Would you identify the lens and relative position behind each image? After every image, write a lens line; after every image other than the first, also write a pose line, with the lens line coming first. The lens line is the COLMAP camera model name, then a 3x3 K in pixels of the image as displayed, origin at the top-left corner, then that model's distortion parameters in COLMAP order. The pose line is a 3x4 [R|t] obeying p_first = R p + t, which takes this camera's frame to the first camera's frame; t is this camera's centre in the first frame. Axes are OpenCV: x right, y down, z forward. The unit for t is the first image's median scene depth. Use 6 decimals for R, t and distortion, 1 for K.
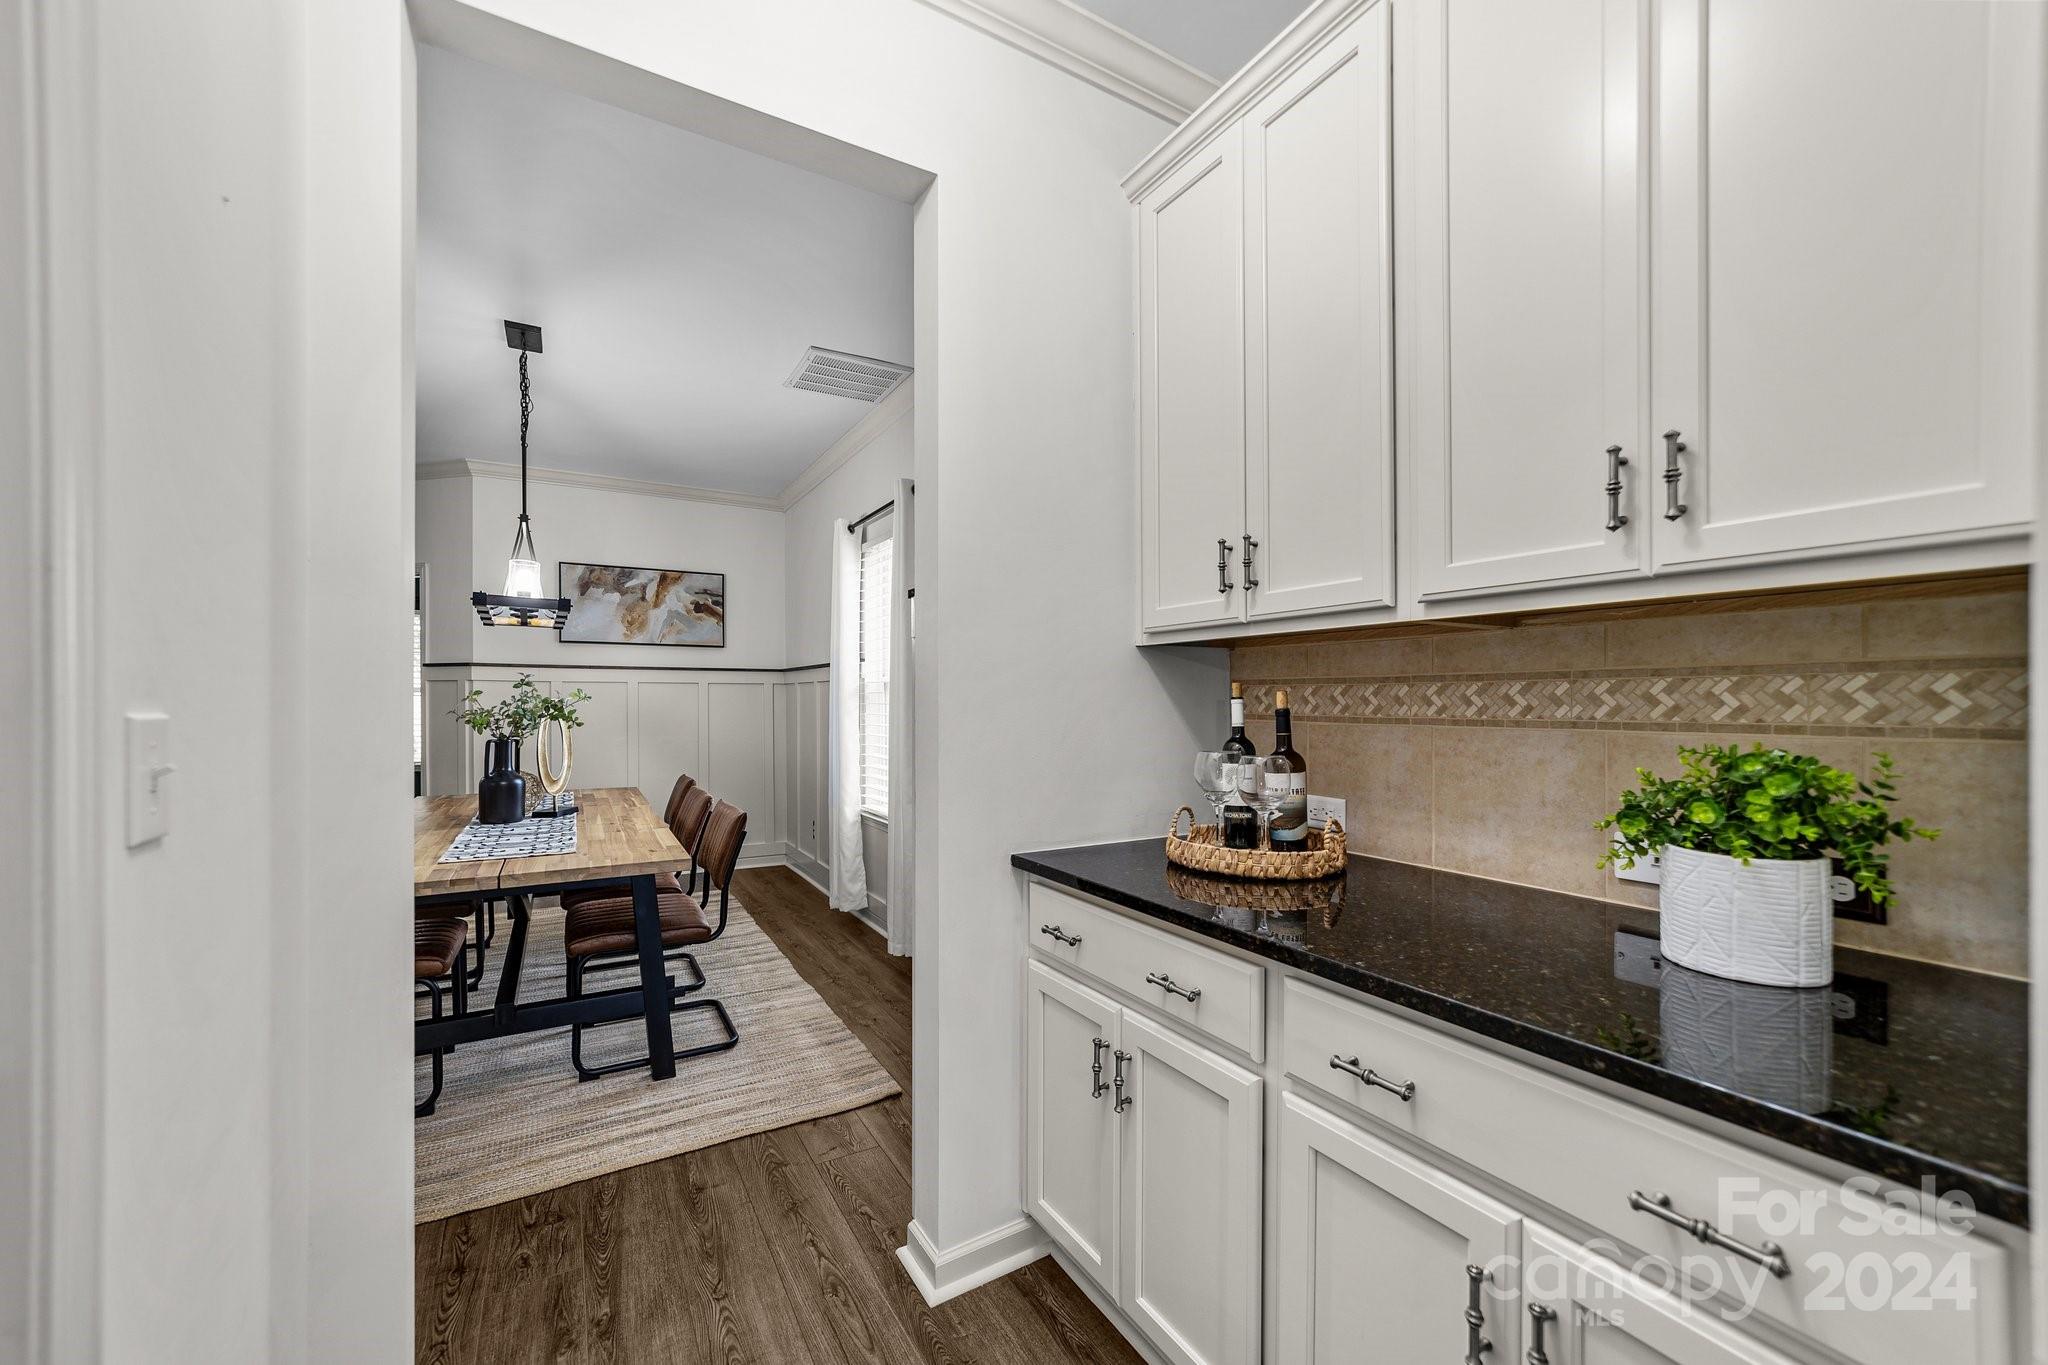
lens RADIAL K [[791.1, 0, 1019.6], [0, 791.1, 707.8], [0, 0, 1]] dist [-0.017498, 0.008585]
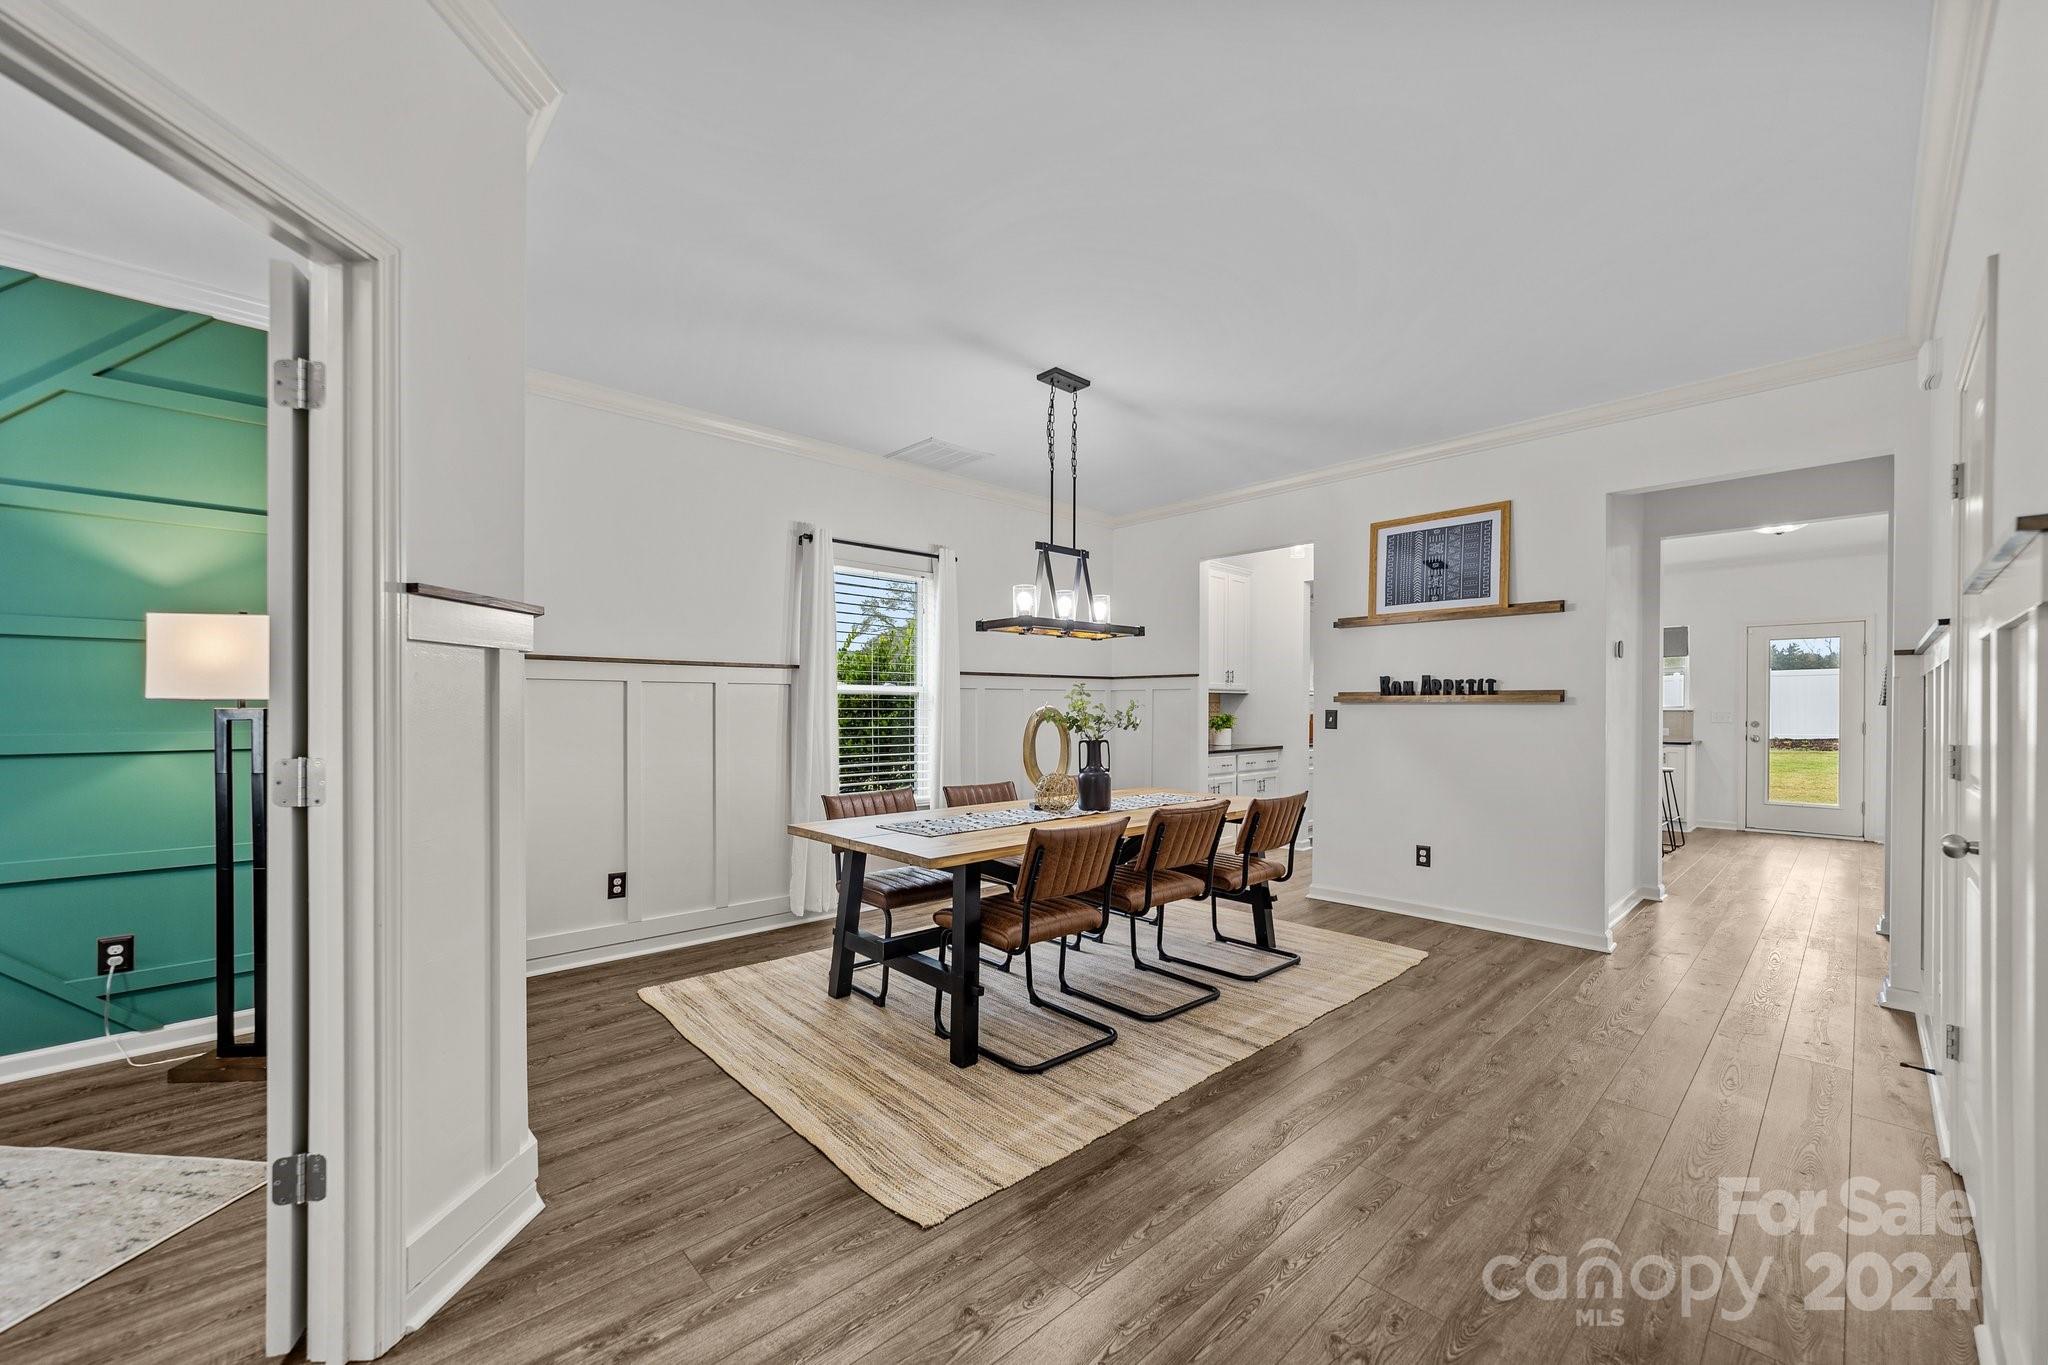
lens RADIAL K [[791.1, 0, 1024.7], [0, 791.1, 711.9], [0, 0, 1]] dist [-0.017498, 0.008585]
pose [[-0.217743, -0.007117, 0.975980, -1.030746], [0.005211, 0.999951, 0.008455, -0.007902], [-0.975992, 0.006927, -0.217695, 0.778779]]
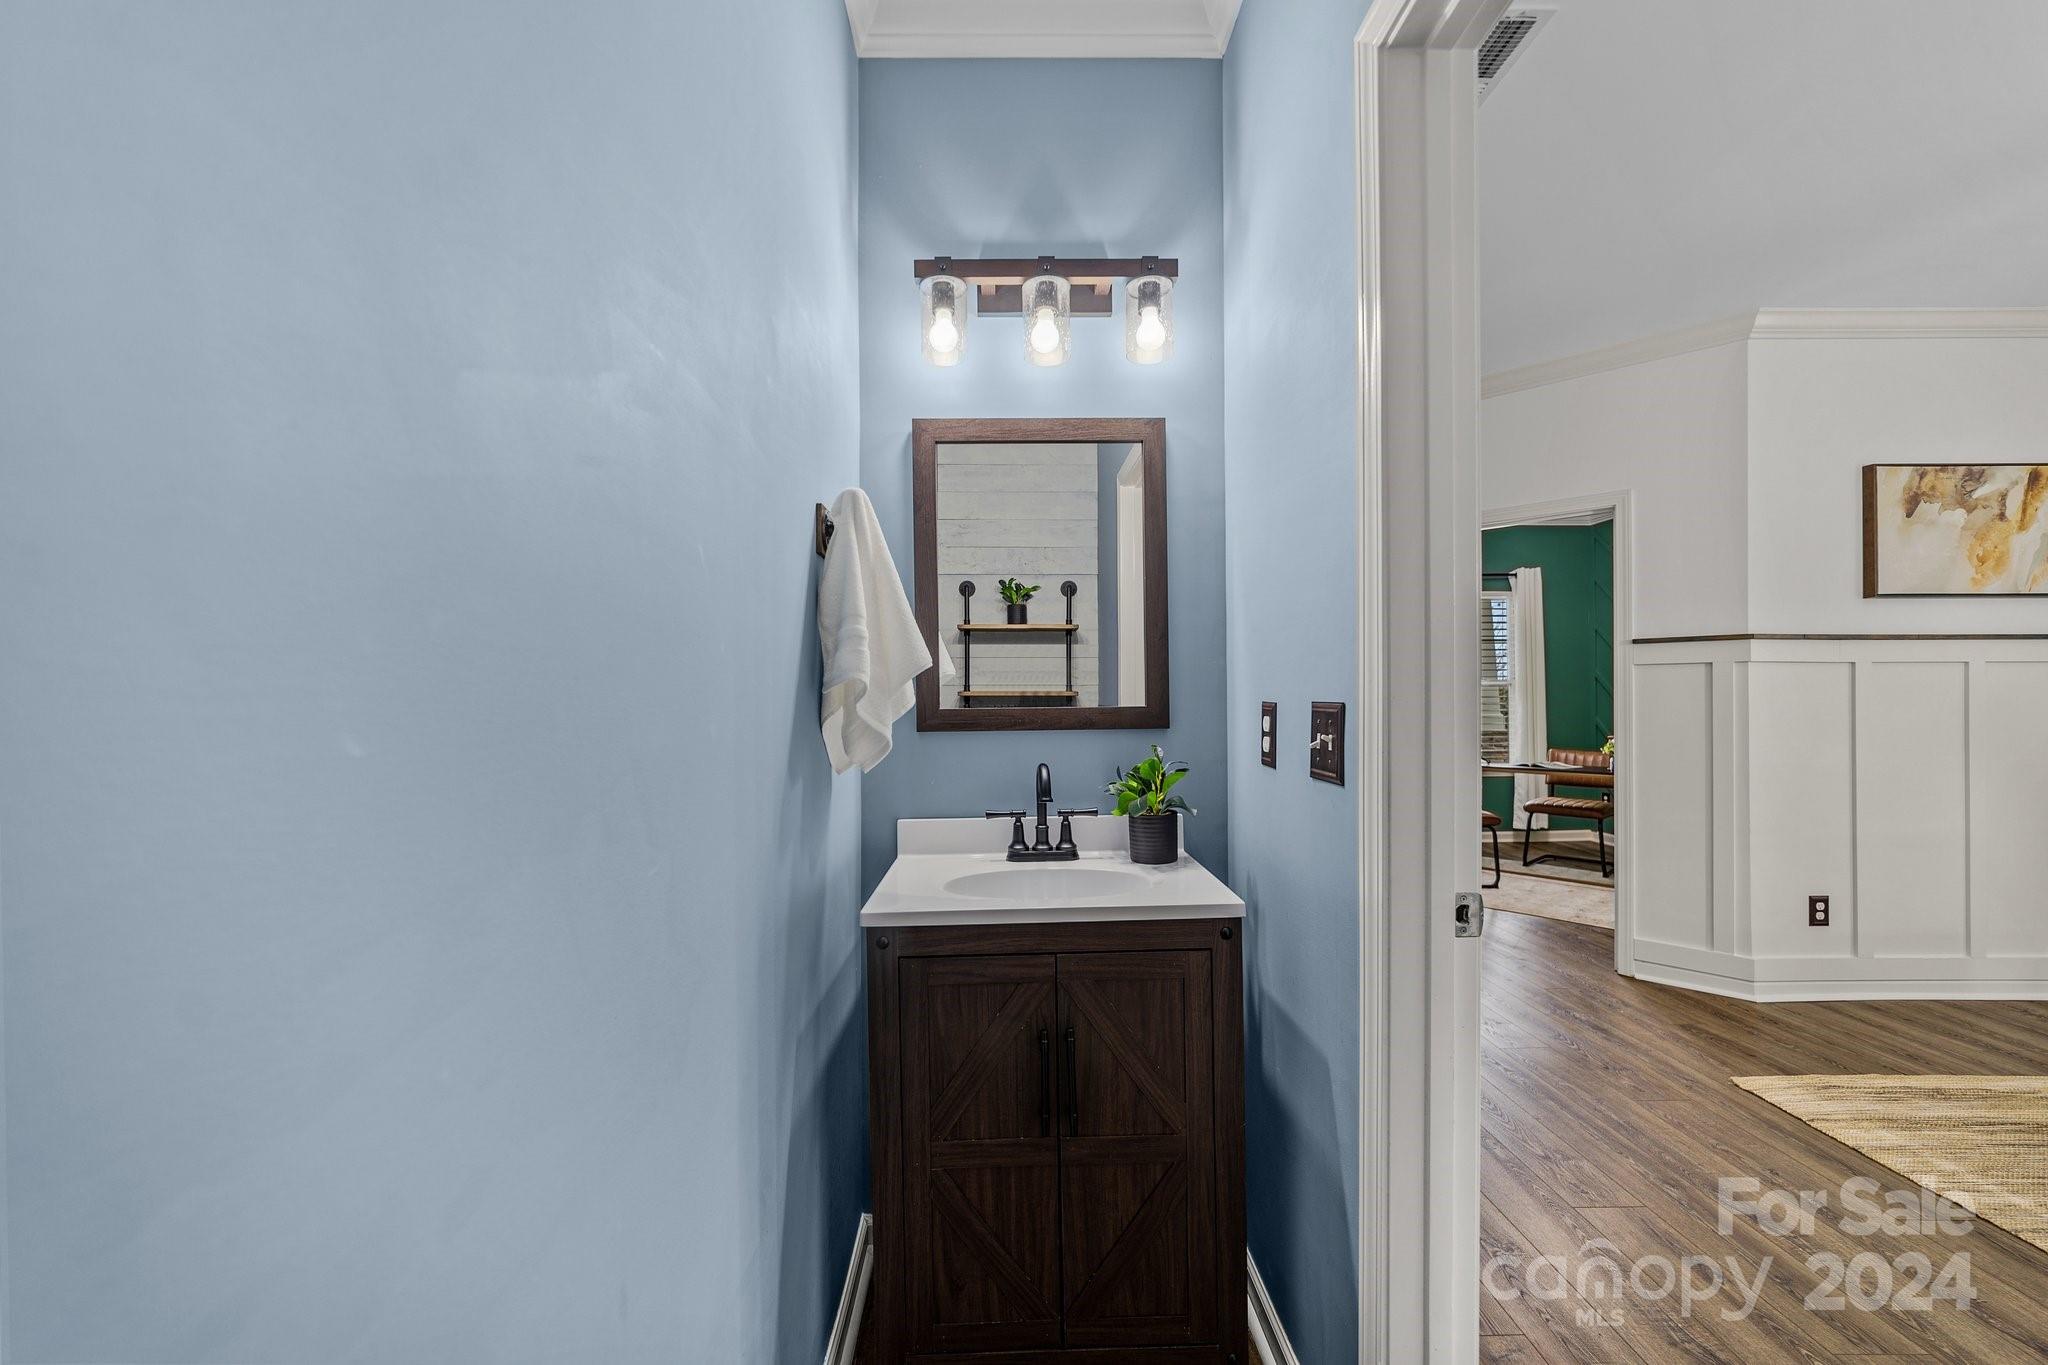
lens RADIAL K [[791.1, 0, 1024.3], [0, 791.1, 702.3], [0, 0, 1]] dist [-0.017498, 0.008585]
pose [[0.876326, 0.000474, -0.481718, -0.832544], [-0.000029, 1.000000, 0.000930, -0.002726], [0.481718, -0.000801, 0.876326, 0.150575]]
